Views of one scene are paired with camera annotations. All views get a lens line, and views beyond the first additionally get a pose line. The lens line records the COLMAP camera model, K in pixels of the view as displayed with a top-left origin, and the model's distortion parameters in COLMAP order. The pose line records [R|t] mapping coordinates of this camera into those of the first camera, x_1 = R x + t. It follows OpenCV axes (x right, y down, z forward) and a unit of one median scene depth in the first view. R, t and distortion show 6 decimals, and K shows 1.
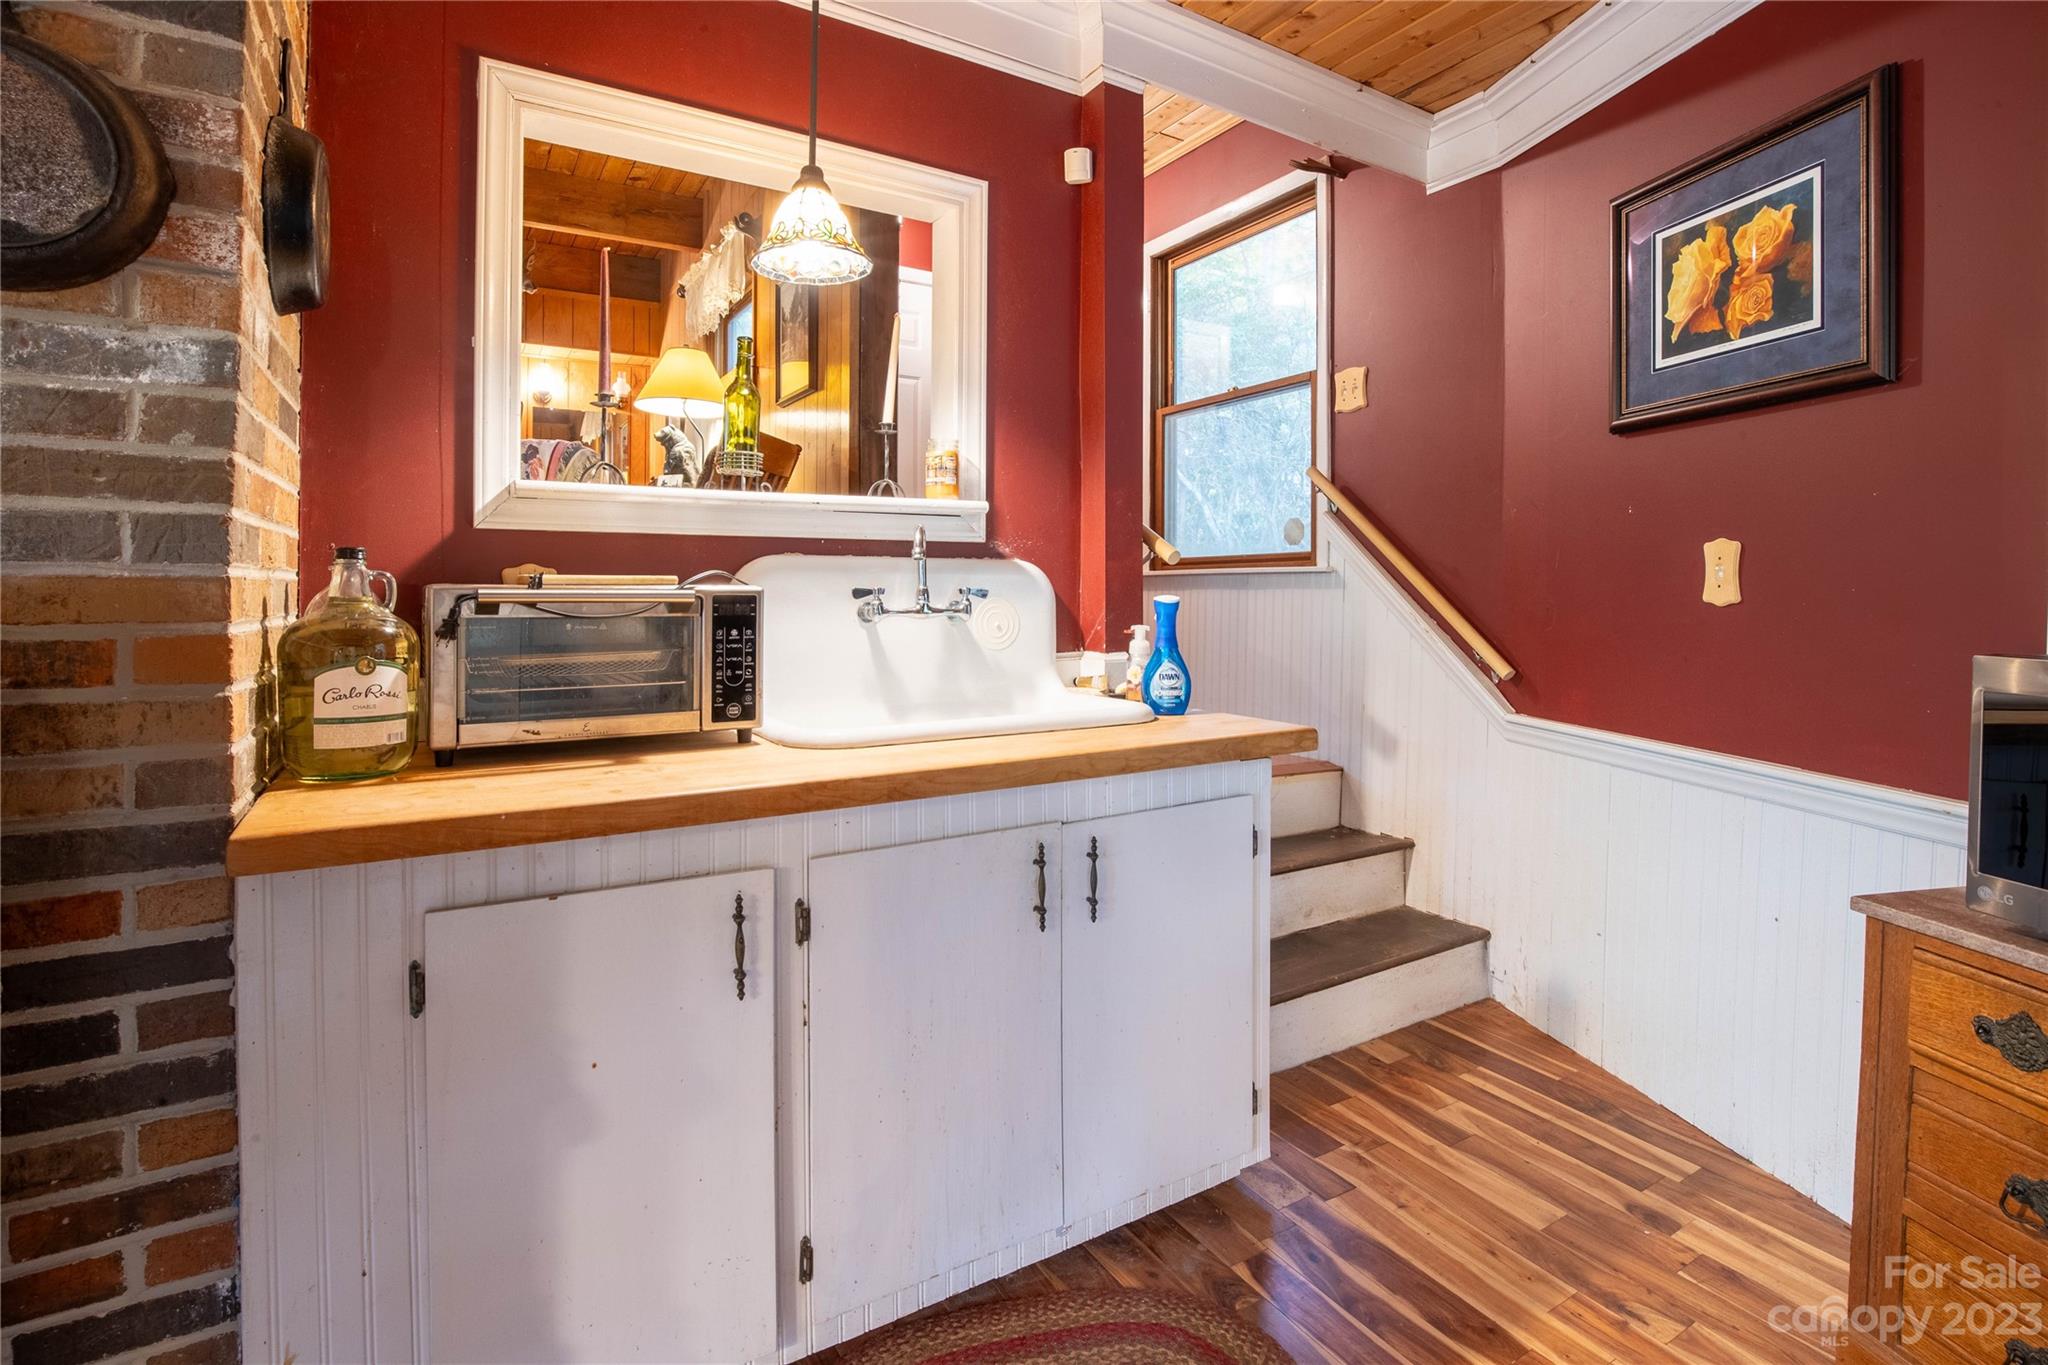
lens RADIAL K [[948.5, 0, 1023.4], [0, 948.5, 584.8], [0, 0, 1]] dist [-0.040150, 0.008413]
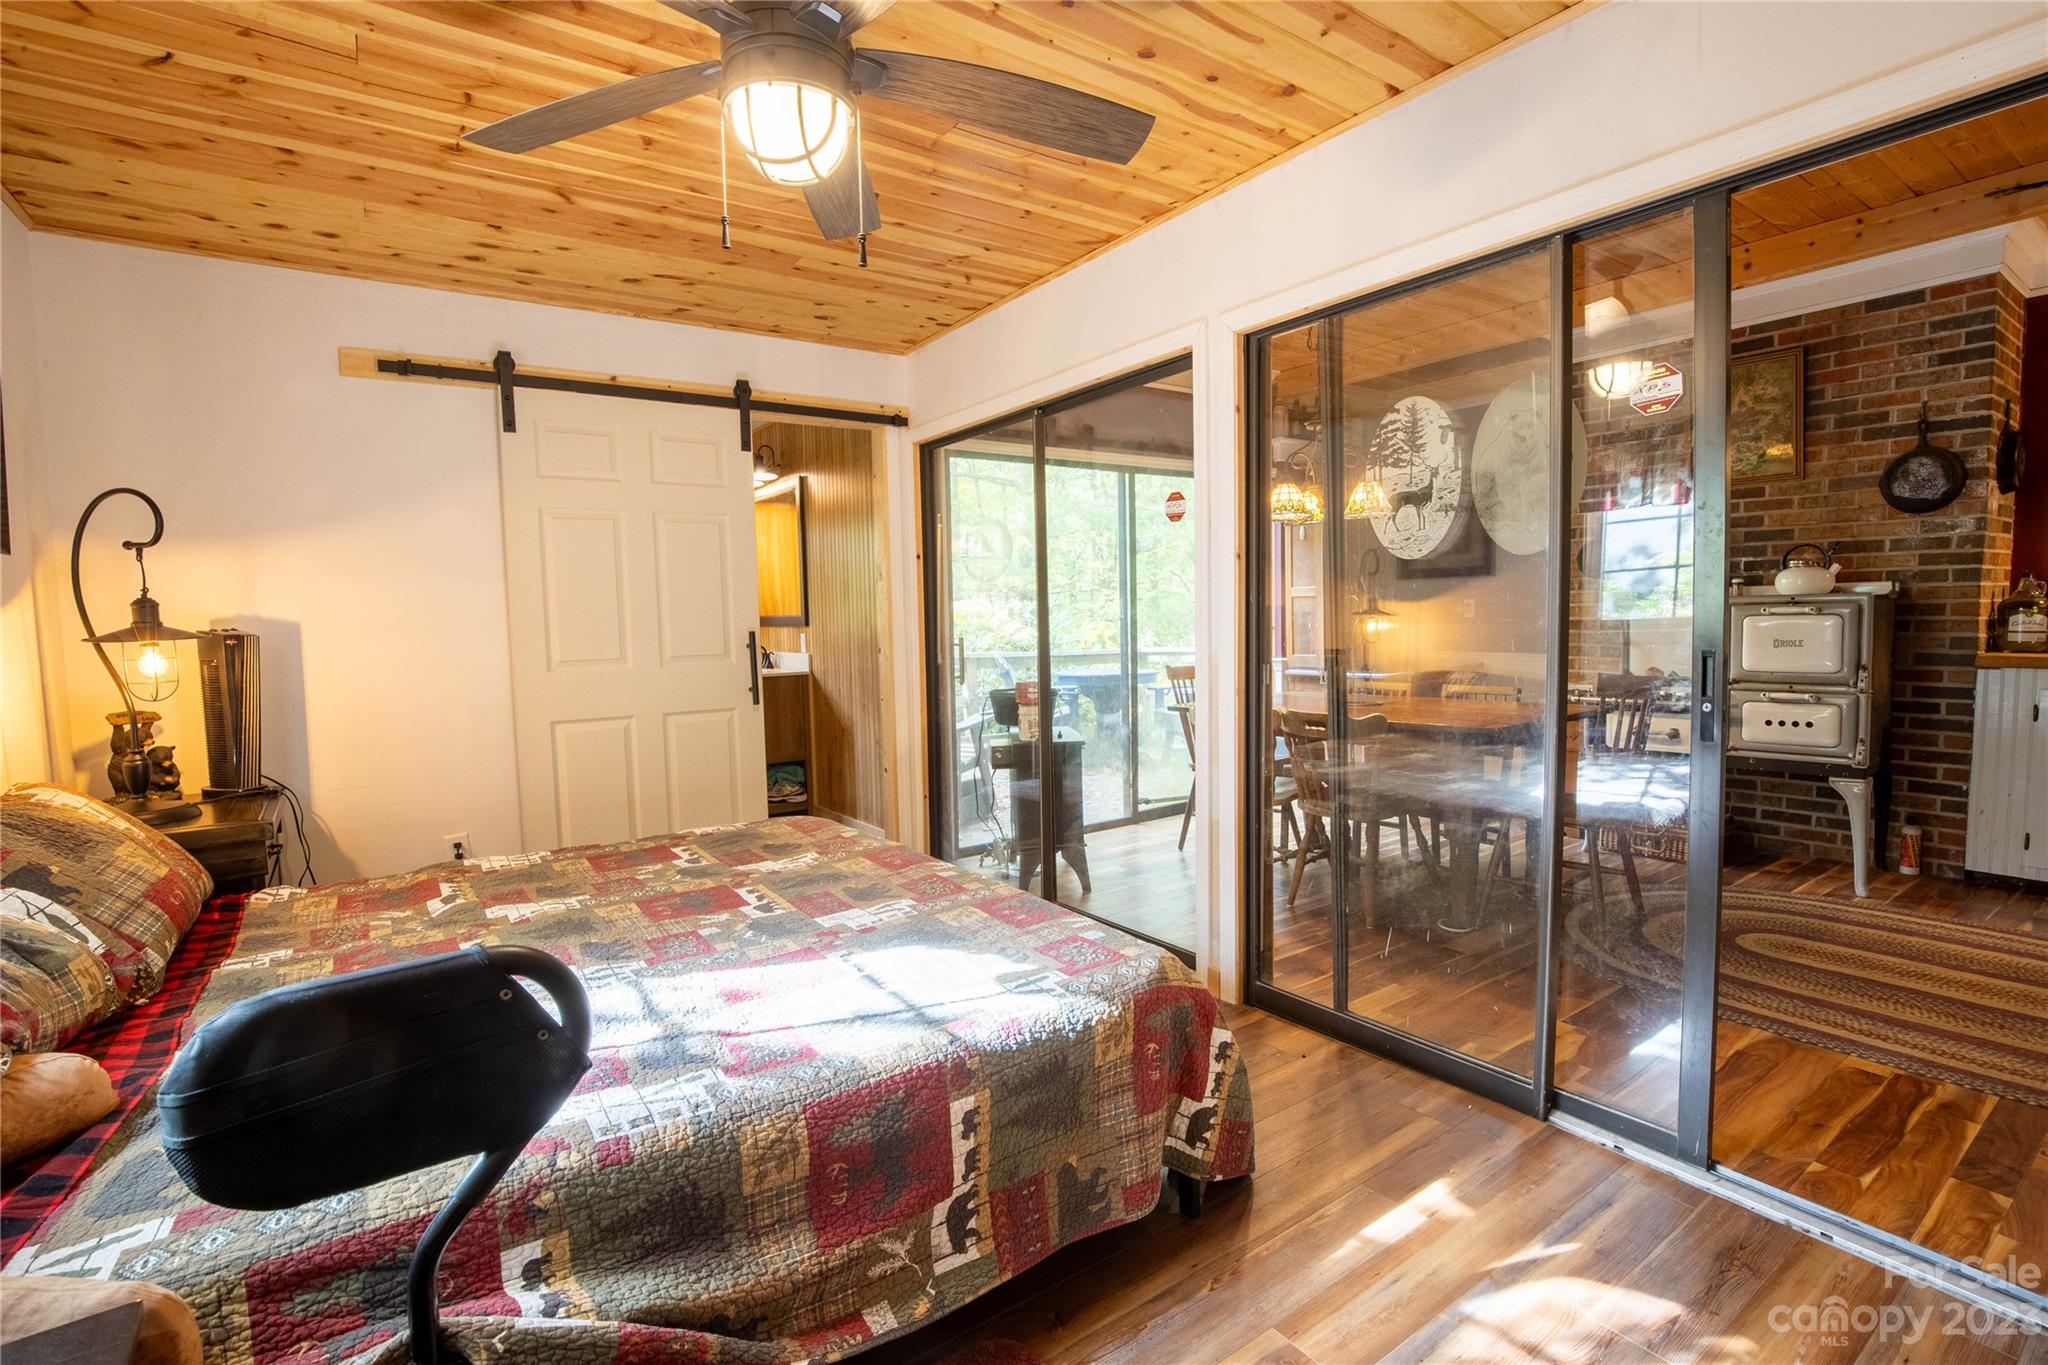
lens RADIAL K [[948.5, 0, 1020.1], [0, 948.5, 686.7], [0, 0, 1]] dist [-0.040150, 0.008413]
pose [[0.063448, 0.072454, -0.995352, 2.480047], [0.019481, 0.997081, 0.073822, 0.049300], [0.997795, -0.024074, 0.061851, -2.959906]]
